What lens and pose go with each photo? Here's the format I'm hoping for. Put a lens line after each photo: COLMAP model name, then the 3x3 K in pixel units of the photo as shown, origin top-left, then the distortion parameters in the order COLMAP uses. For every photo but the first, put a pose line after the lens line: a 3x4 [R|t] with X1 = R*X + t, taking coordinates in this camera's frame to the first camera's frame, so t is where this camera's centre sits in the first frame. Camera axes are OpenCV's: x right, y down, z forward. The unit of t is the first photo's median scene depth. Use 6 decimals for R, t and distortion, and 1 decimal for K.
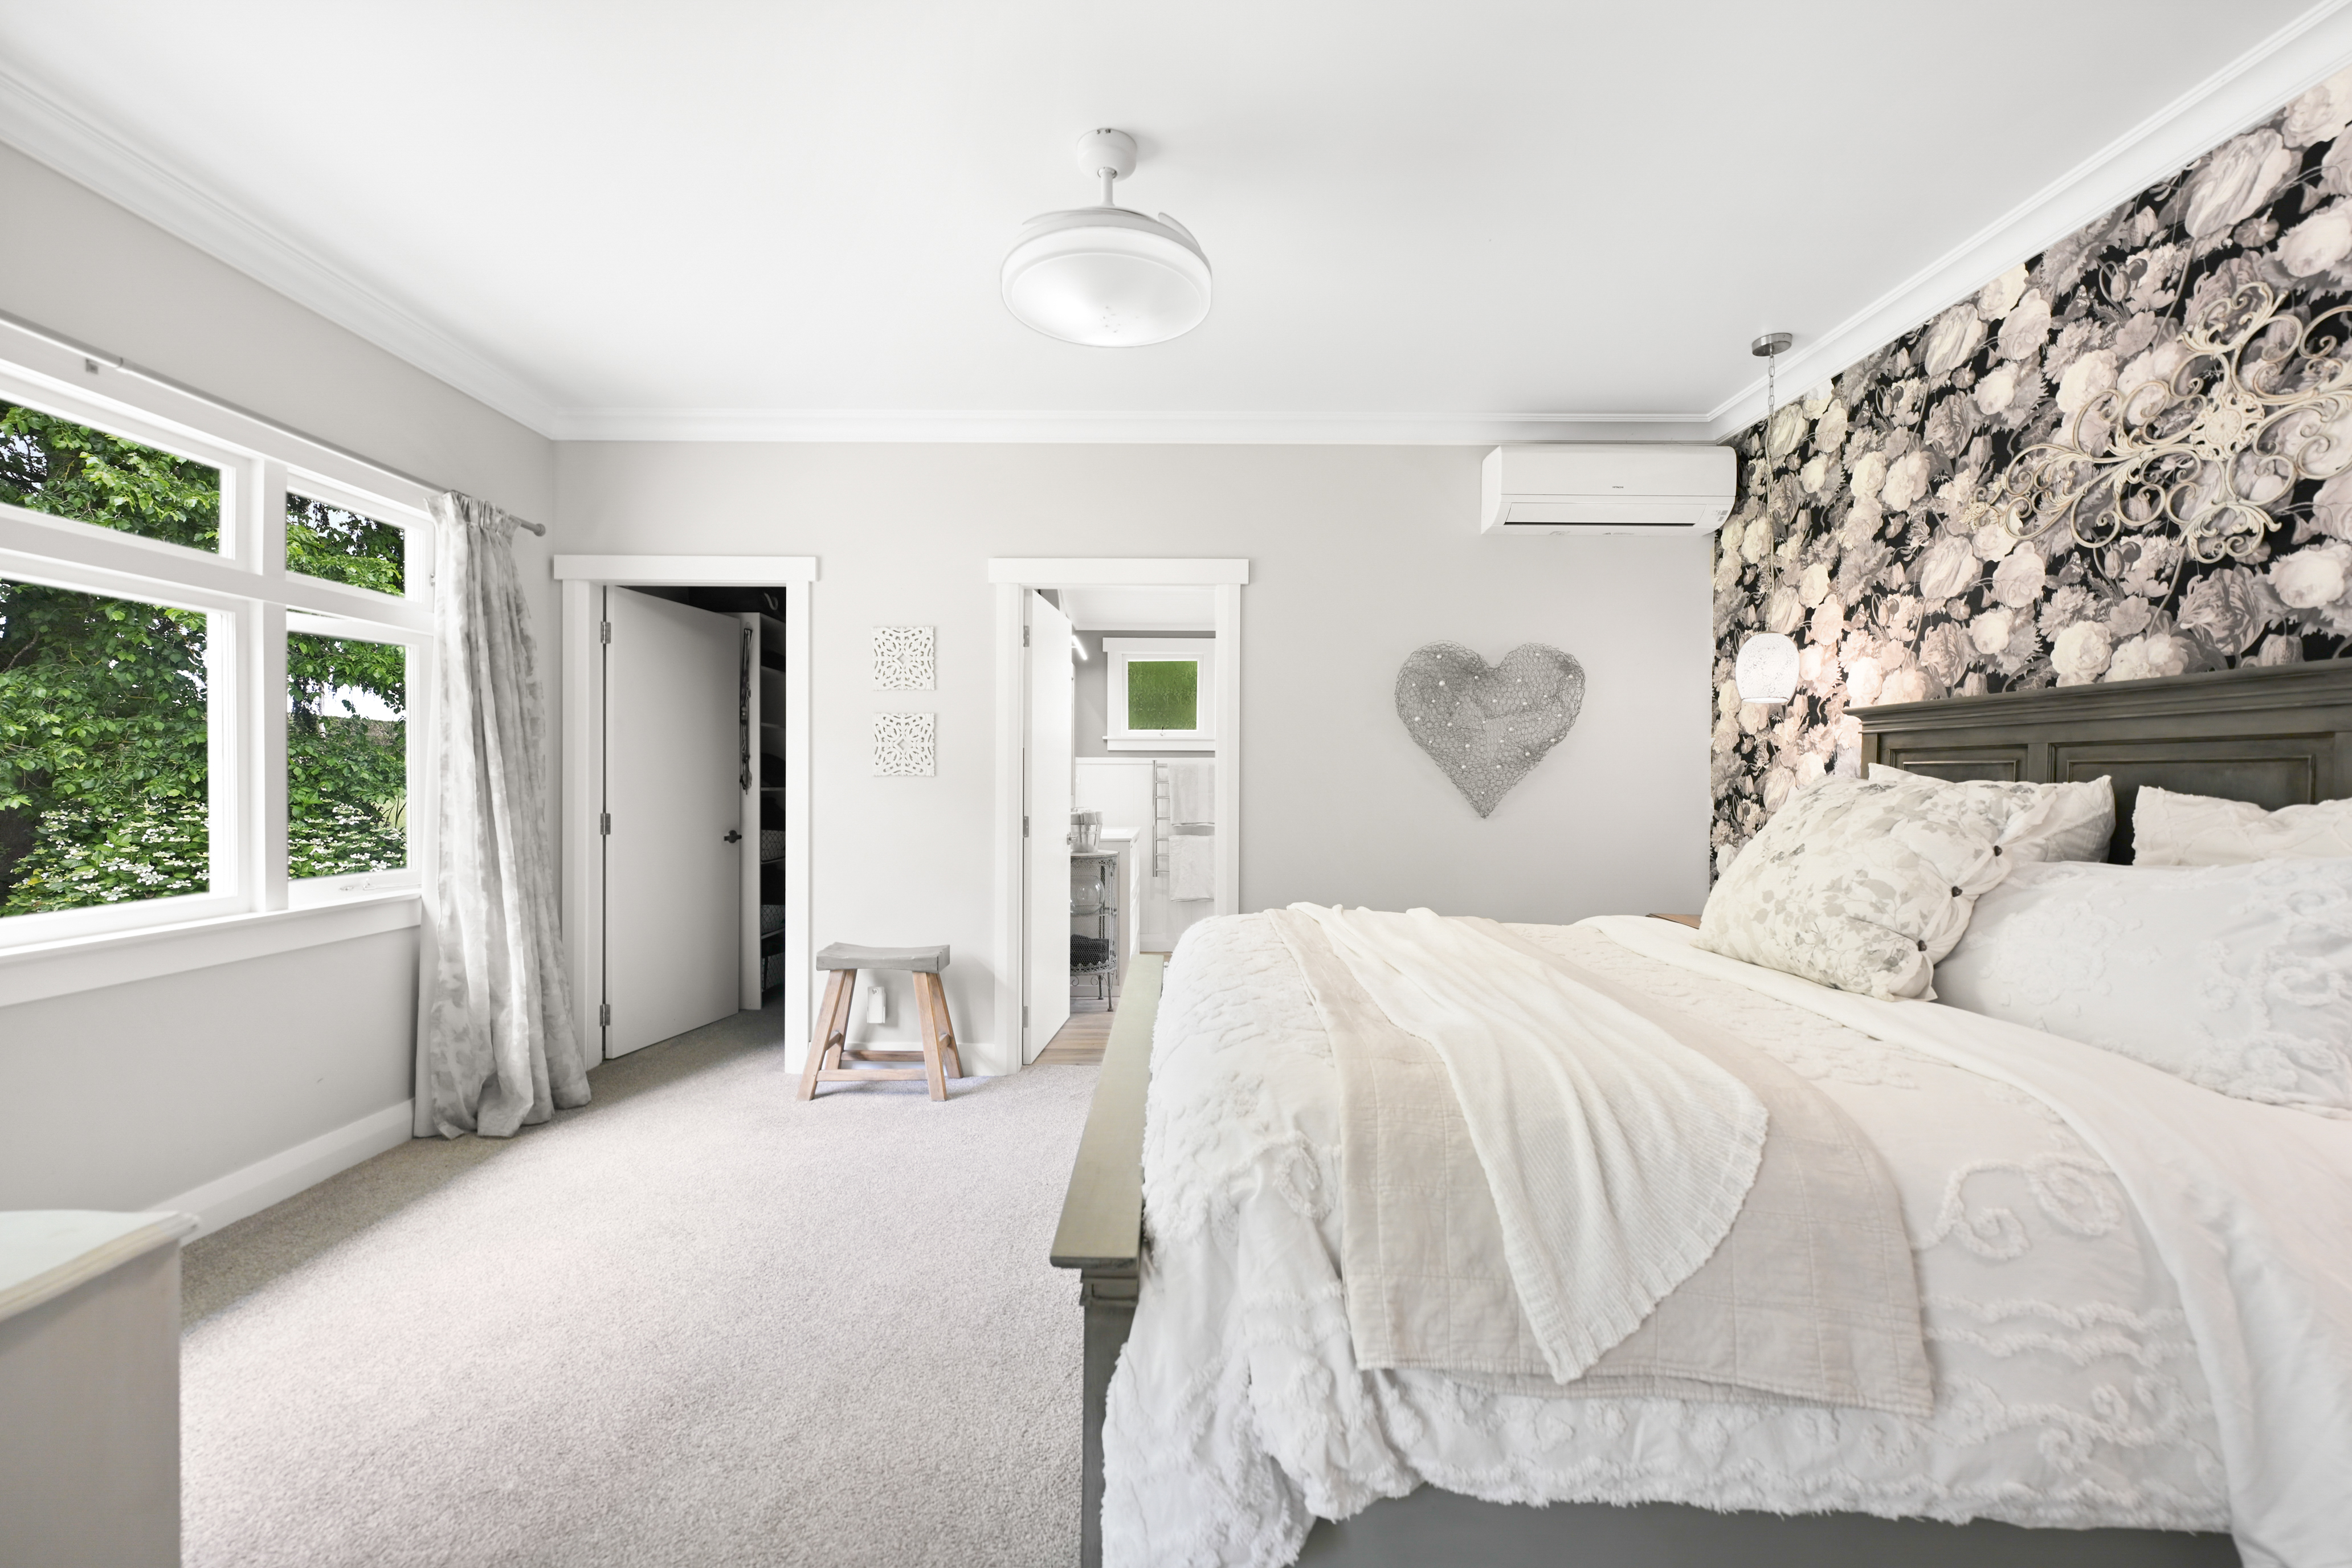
lens RADIAL K [[951.8, 0, 1170.6], [0, 951.8, 780.7], [0, 0, 1]] dist [0.001083, 0.000687]
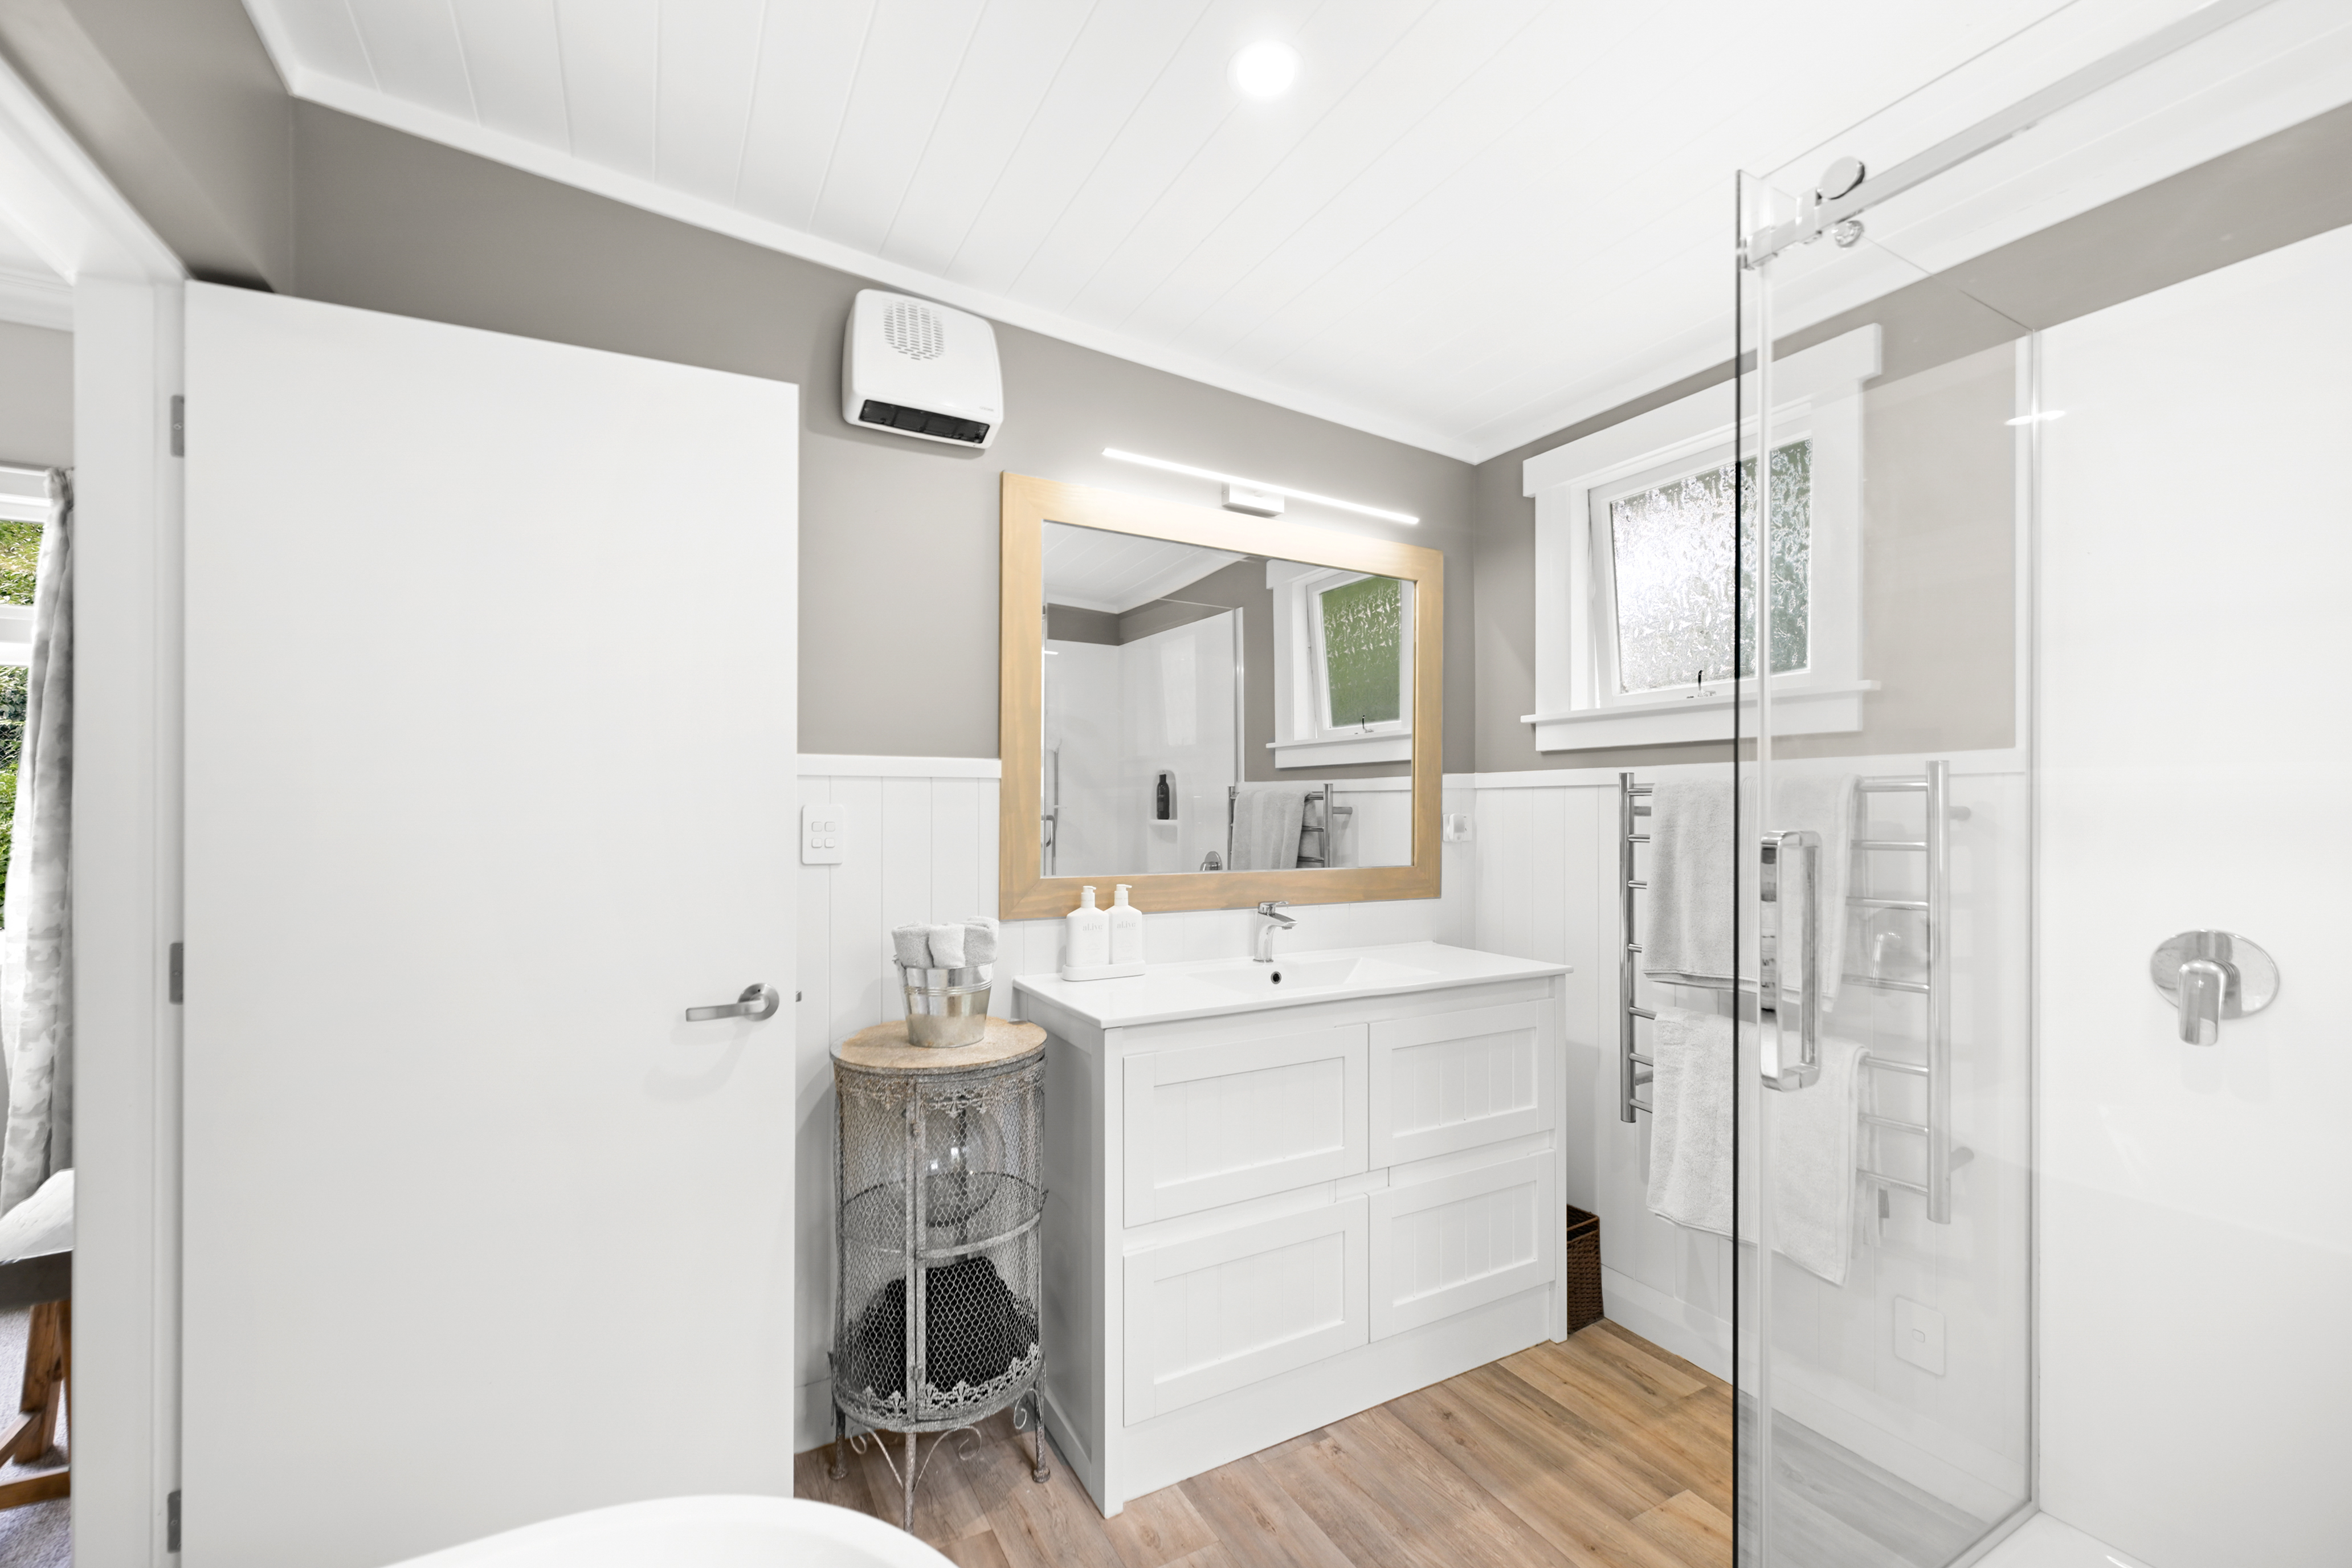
lens RADIAL K [[951.8, 0, 1178.2], [0, 951.8, 801.1], [0, 0, 1]] dist [0.001083, 0.000687]
pose [[0.472155, -0.006475, -0.881492, 0.205615], [-0.002445, 0.999960, -0.008655, -0.008016], [0.881512, 0.006242, 0.472120, 0.701363]]
